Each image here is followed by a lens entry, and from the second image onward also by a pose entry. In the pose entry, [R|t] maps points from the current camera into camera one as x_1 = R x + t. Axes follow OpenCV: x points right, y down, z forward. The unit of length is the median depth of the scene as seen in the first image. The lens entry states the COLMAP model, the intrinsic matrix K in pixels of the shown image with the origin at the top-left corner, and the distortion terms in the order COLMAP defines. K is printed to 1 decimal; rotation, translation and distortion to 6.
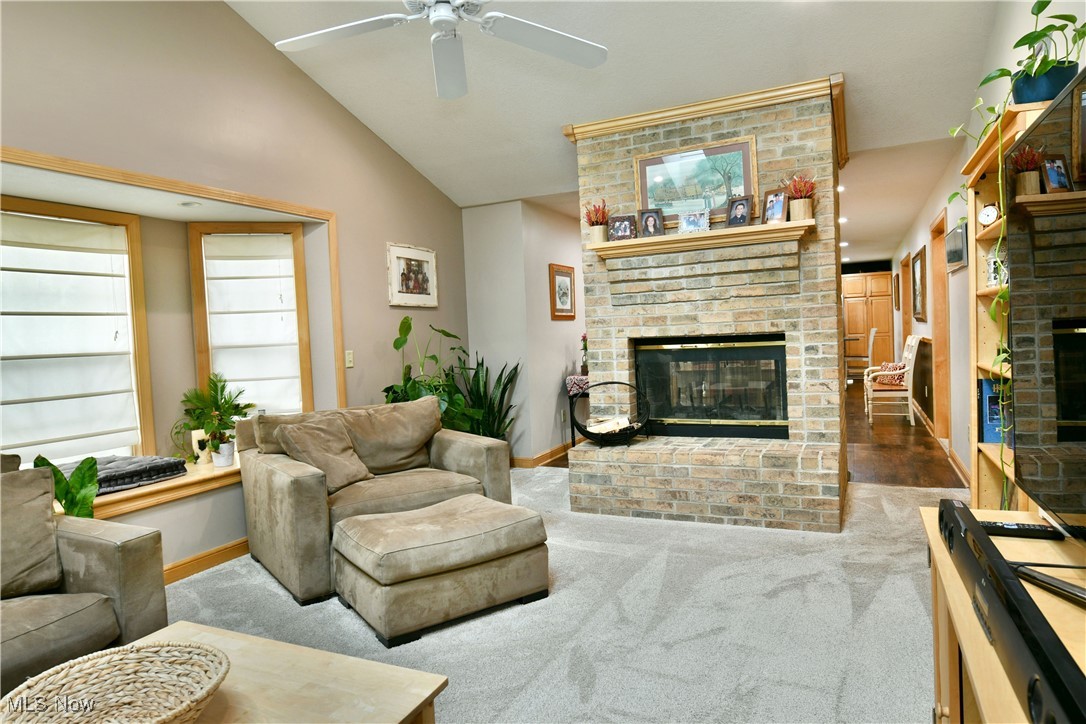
lens RADIAL K [[657.3, 0, 544.4], [0, 657.3, 364.9], [0, 0, 1]] dist [-0.008655, -0.001090]
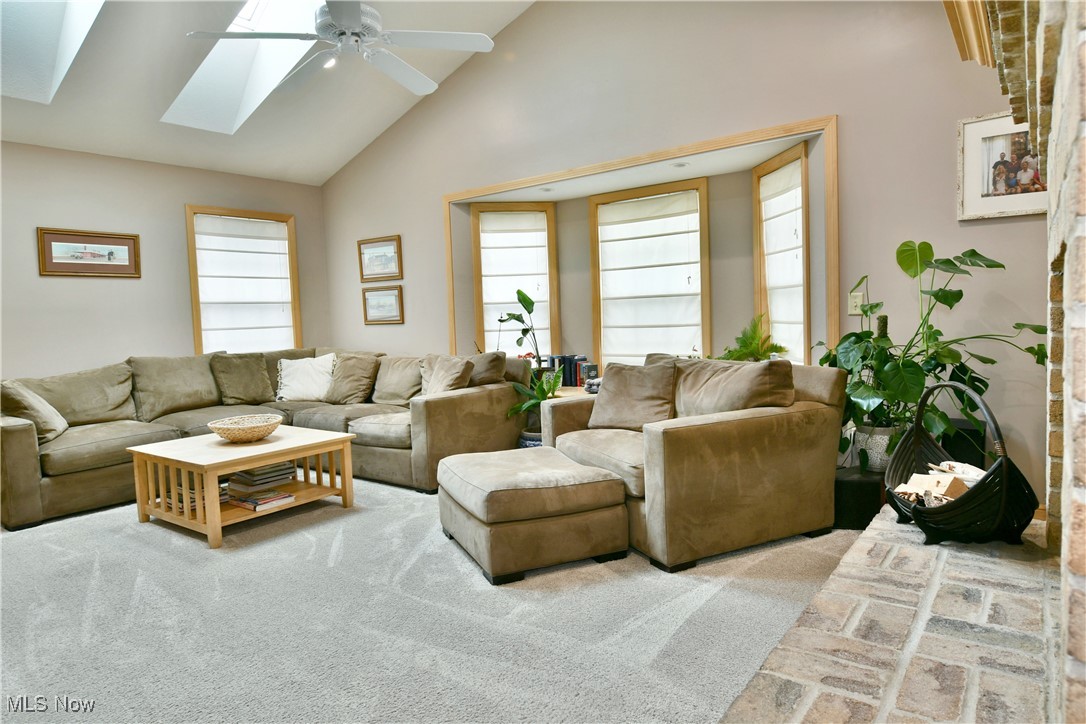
lens RADIAL K [[657.3, 0, 543.5], [0, 657.3, 358.1], [0, 0, 1]] dist [-0.008655, -0.001090]
pose [[-0.195202, 0.128233, -0.972344, 0.643468], [0.017806, 0.991716, 0.127213, -0.061065], [0.980601, 0.007518, -0.195868, 0.962991]]
